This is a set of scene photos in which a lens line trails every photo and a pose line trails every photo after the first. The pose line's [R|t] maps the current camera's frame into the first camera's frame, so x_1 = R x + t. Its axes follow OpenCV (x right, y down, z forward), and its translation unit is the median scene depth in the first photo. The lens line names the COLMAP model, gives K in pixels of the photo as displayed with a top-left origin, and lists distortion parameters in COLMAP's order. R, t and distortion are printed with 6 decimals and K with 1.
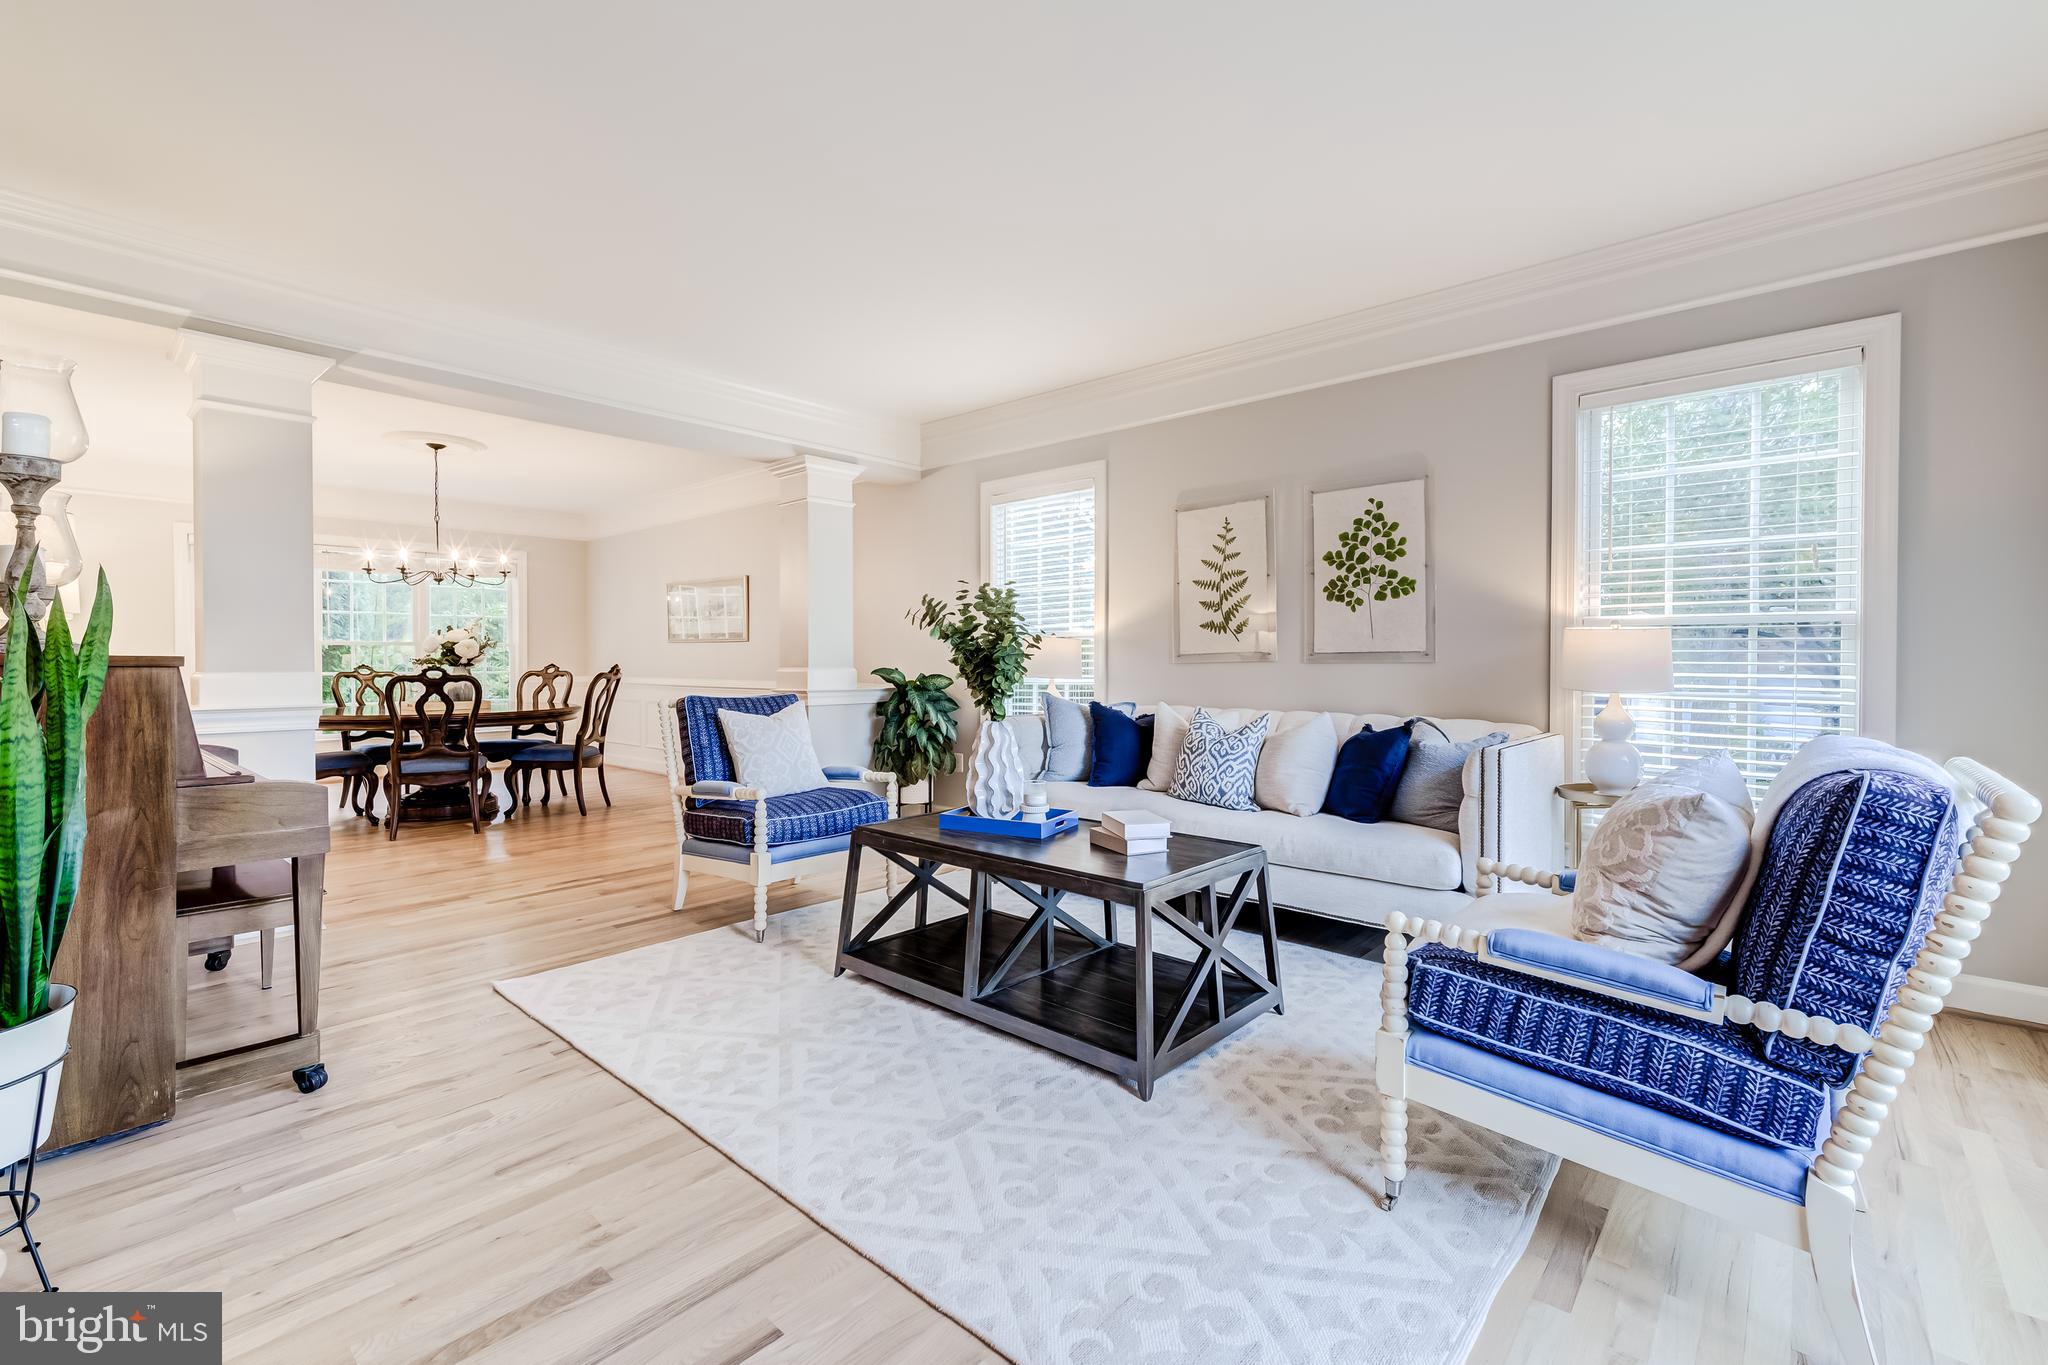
lens RADIAL K [[884.1, 0, 1023.1], [0, 884.1, 670.0], [0, 0, 1]] dist [0.000325, 0.000137]
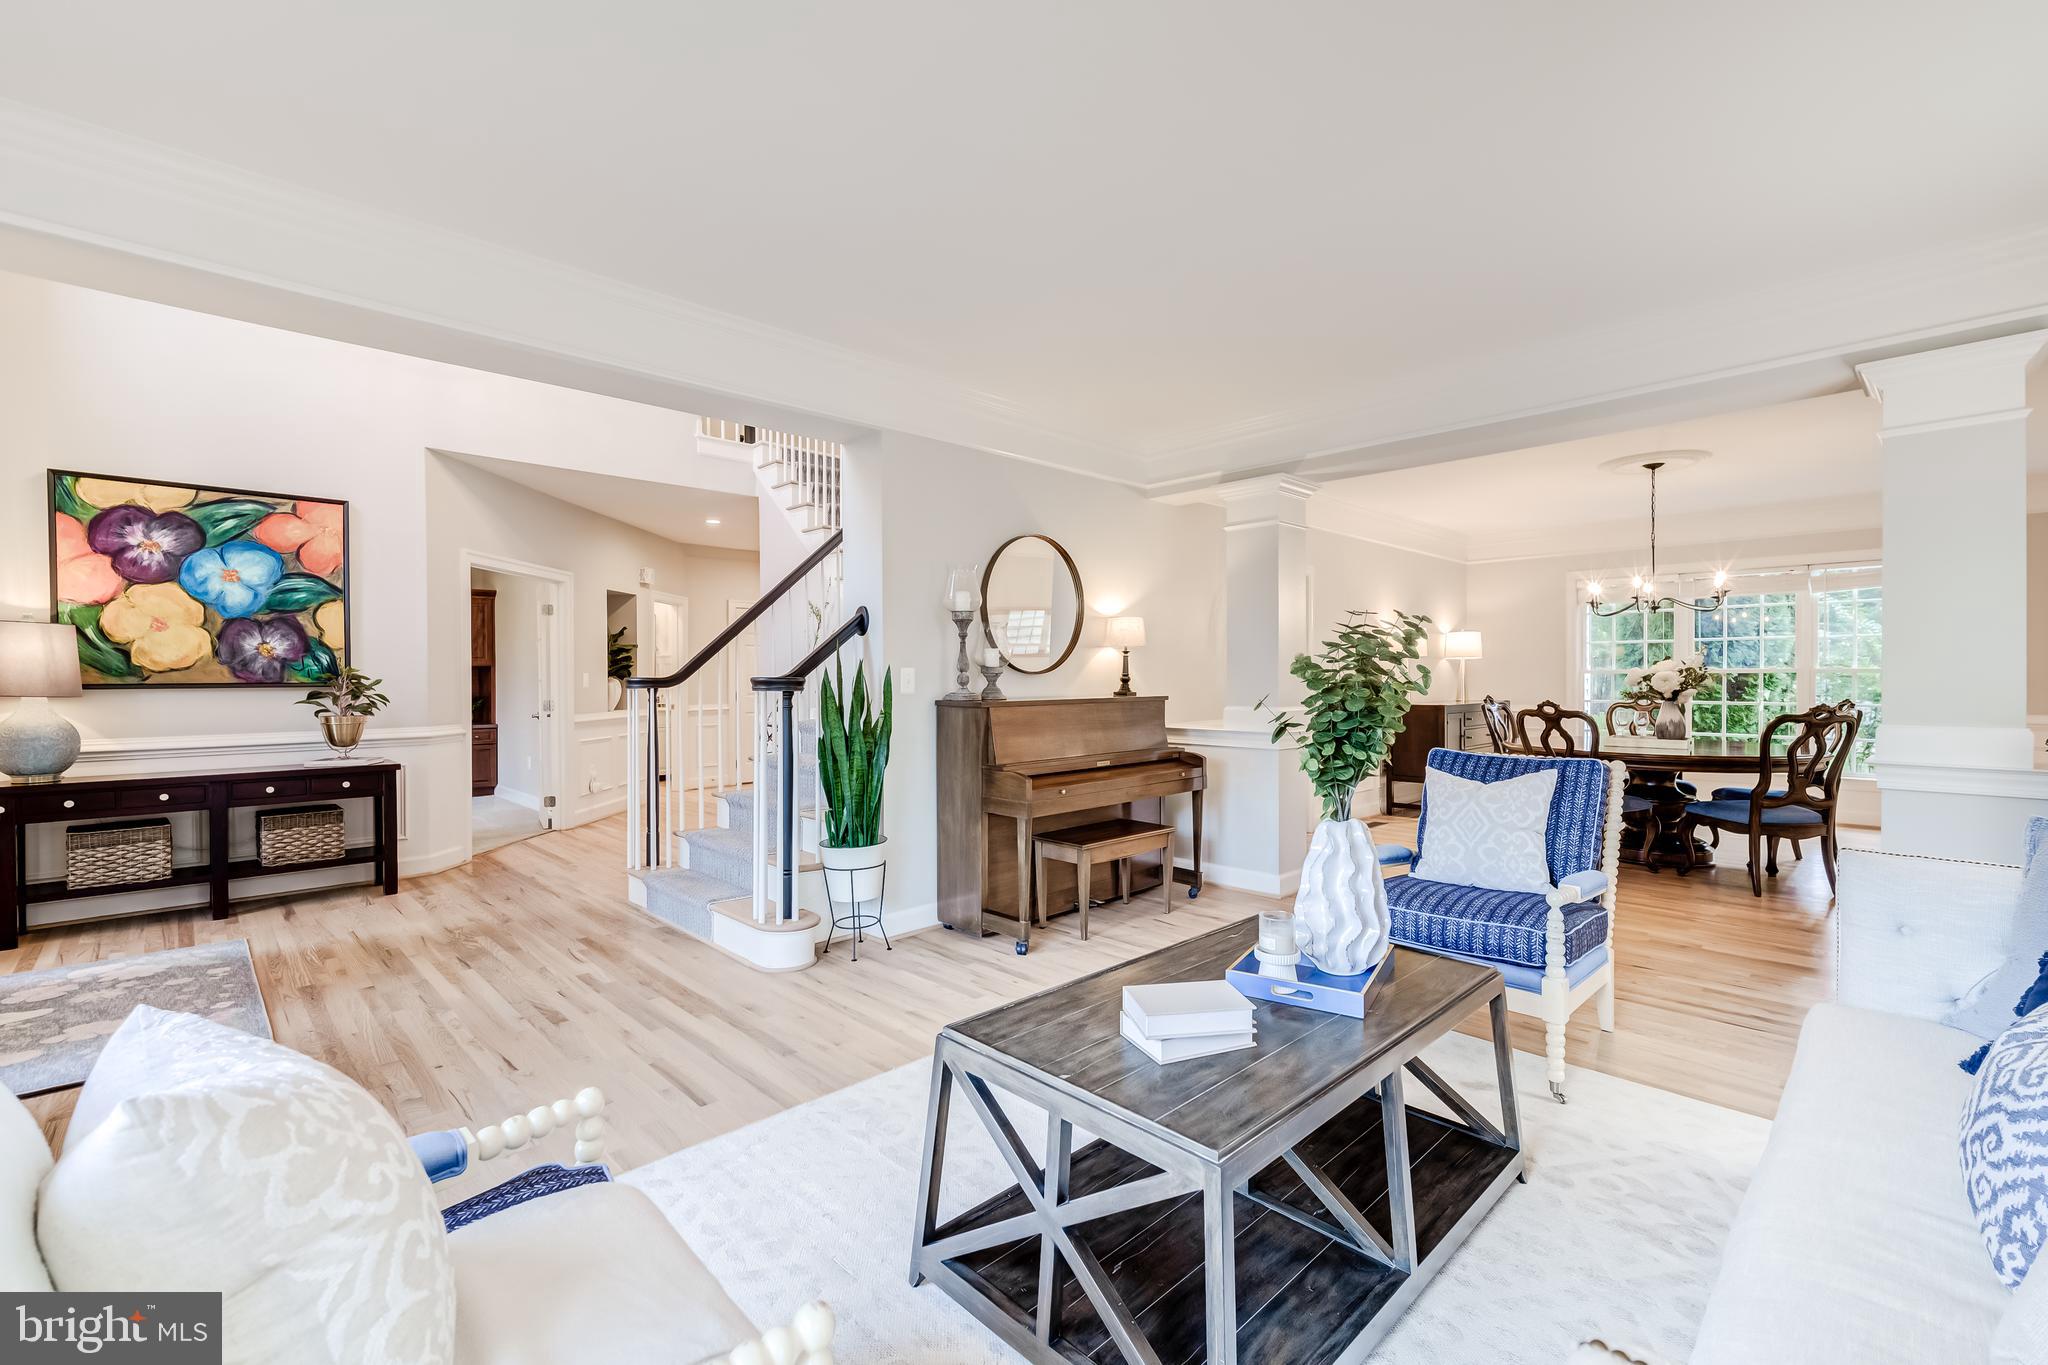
lens RADIAL K [[884.3, 0, 1019.1], [0, 884.3, 683.8], [0, 0, 1]] dist [0.002786, 0.000376]
pose [[-0.071655, 0.010043, -0.997379, 0.602835], [-0.009392, 0.999898, 0.010743, -0.046717], [0.997385, 0.010137, -0.071553, 0.738744]]
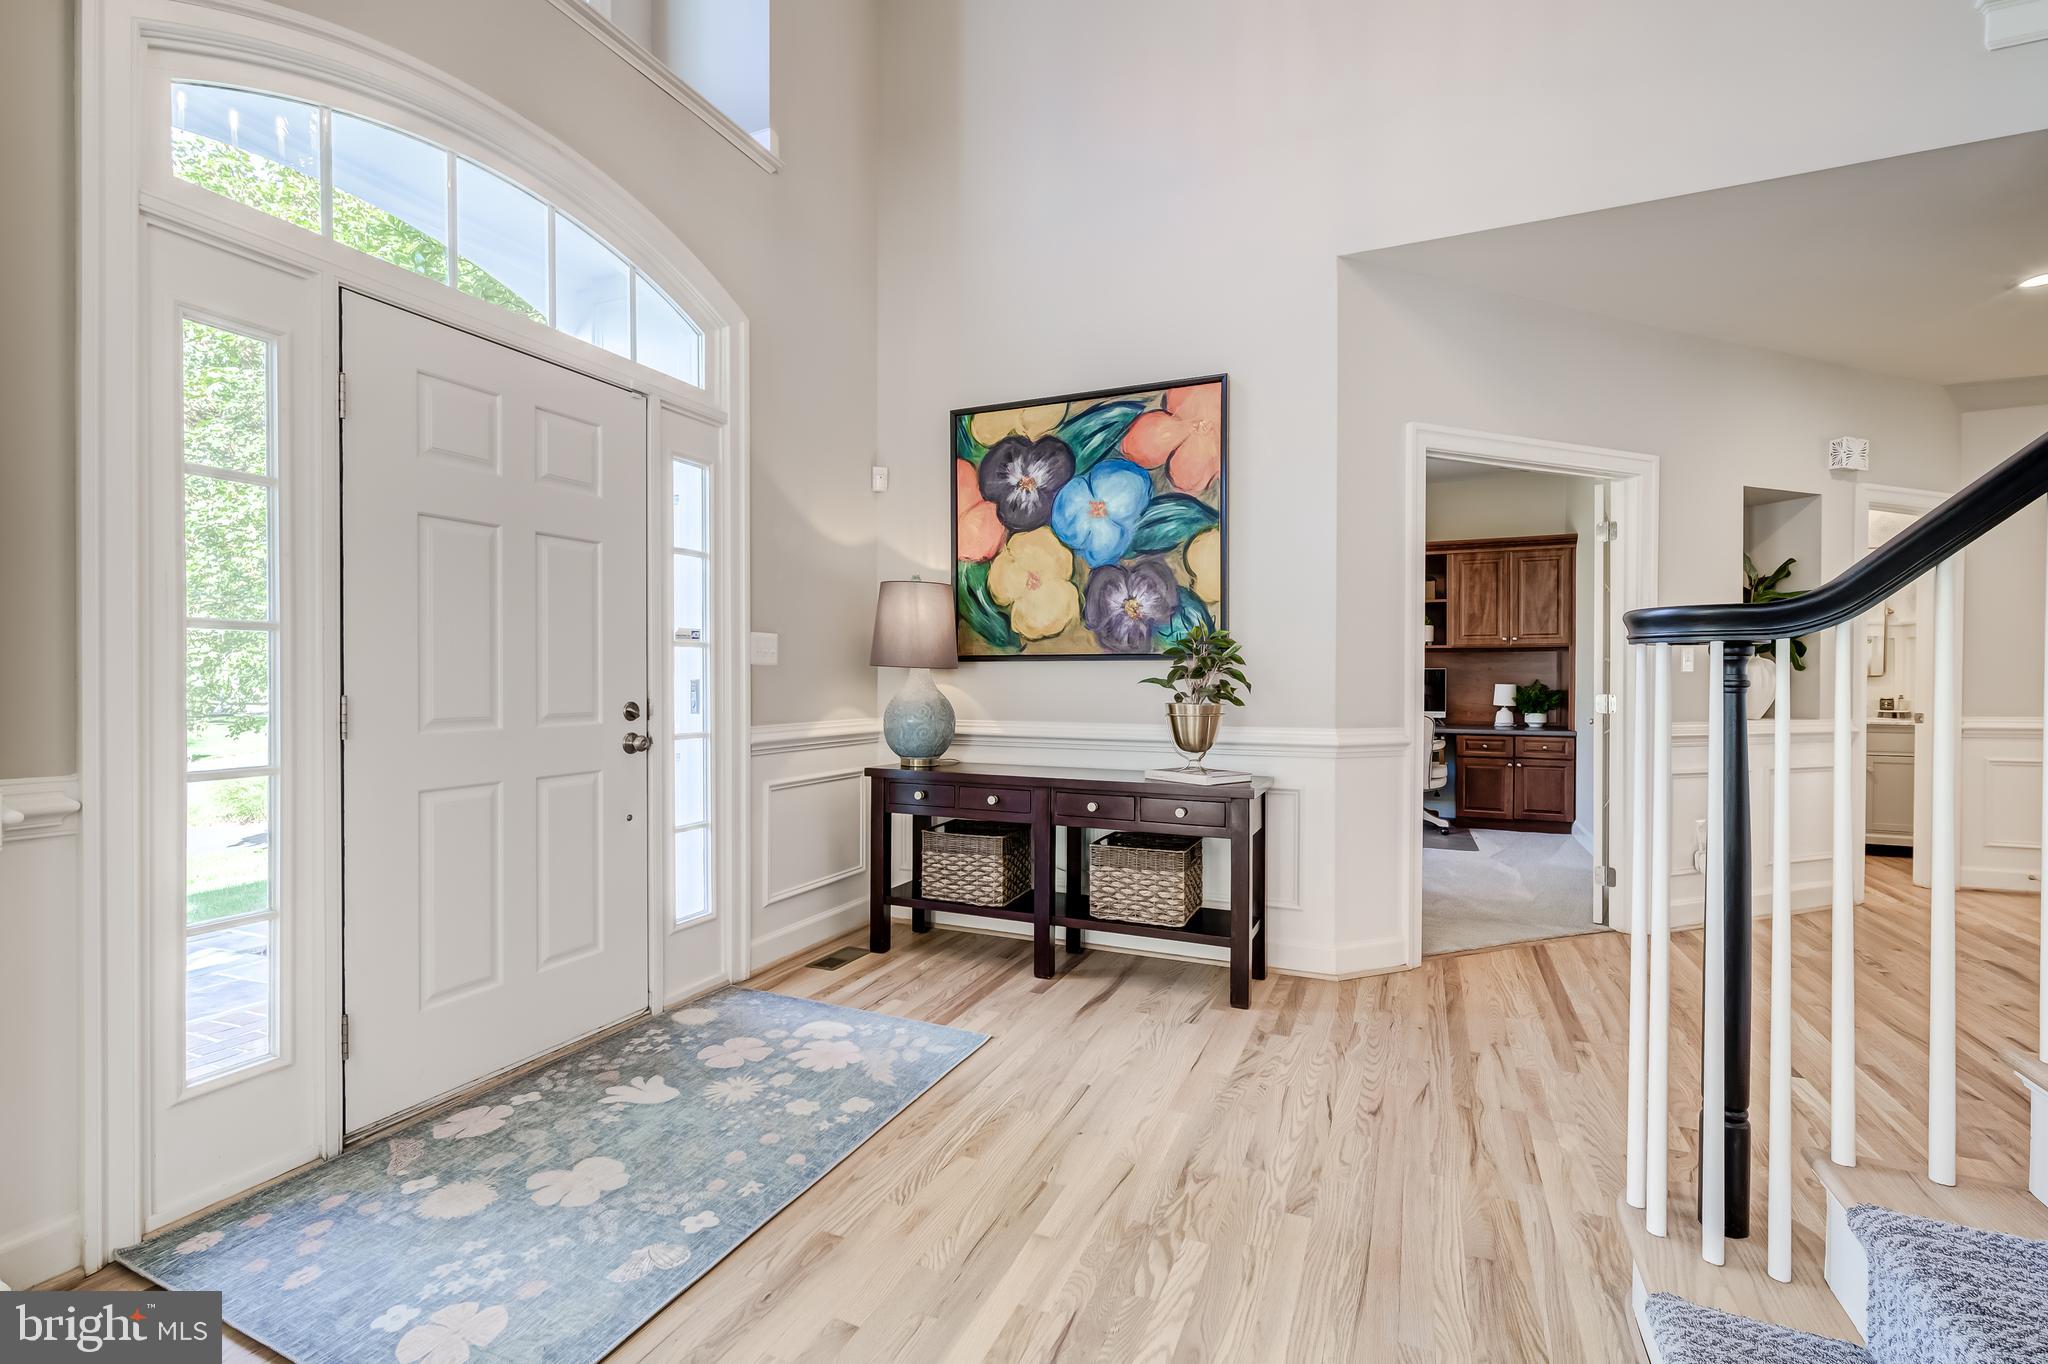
lens RADIAL K [[884.3, 0, 1019.1], [0, 884.3, 683.3], [0, 0, 1]] dist [0.002786, 0.000376]
pose [[-0.952262, 0.000032, -0.305281, -0.313221], [-0.006662, 0.999760, 0.020885, -0.007345], [0.305208, 0.021921, -0.952033, 0.354171]]
